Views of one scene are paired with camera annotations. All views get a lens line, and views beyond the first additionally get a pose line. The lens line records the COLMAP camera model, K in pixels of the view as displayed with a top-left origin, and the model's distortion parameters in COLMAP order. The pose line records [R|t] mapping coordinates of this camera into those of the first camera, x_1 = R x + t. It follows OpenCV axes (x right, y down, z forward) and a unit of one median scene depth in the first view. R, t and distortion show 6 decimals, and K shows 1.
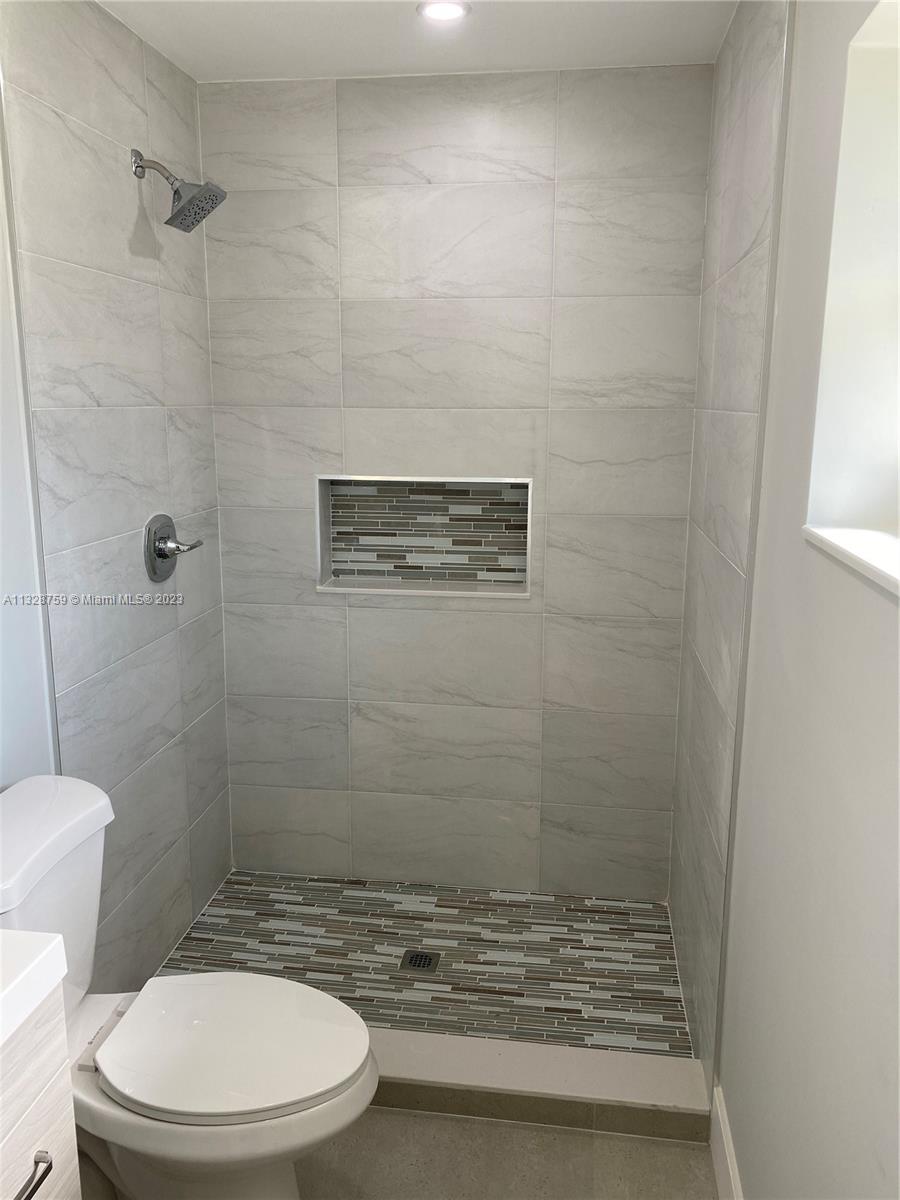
lens RADIAL K [[916.6, 0, 450.0], [0, 916.6, 600.0], [0, 0, 1]] dist [0.013106, -0.003452]
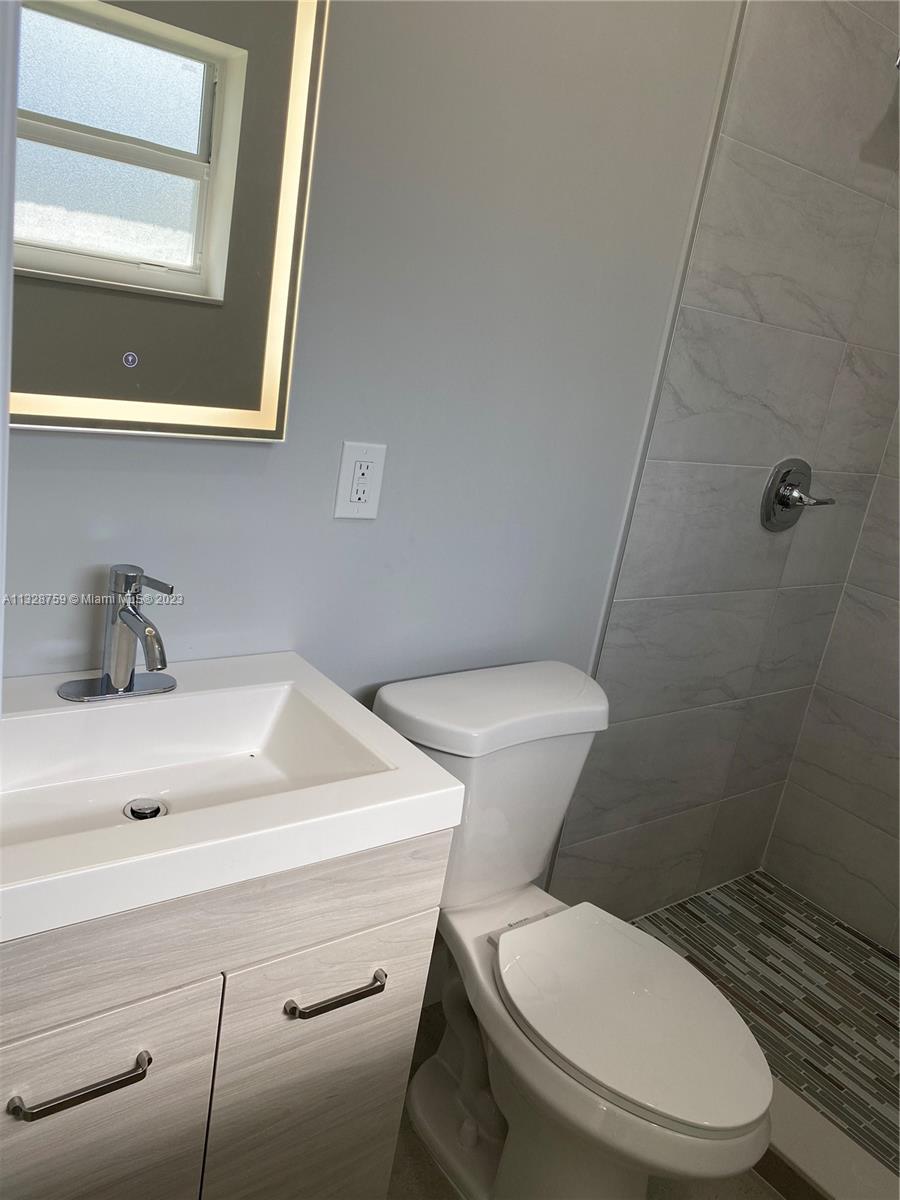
lens RADIAL K [[916.6, 0, 450.0], [0, 916.6, 600.0], [0, 0, 1]] dist [0.013106, -0.003452]
pose [[0.704751, 0.307787, -0.639213, 0.062939], [-0.300951, 0.945607, 0.123511, 0.028969], [0.642460, 0.105327, 0.759047, 0.110044]]
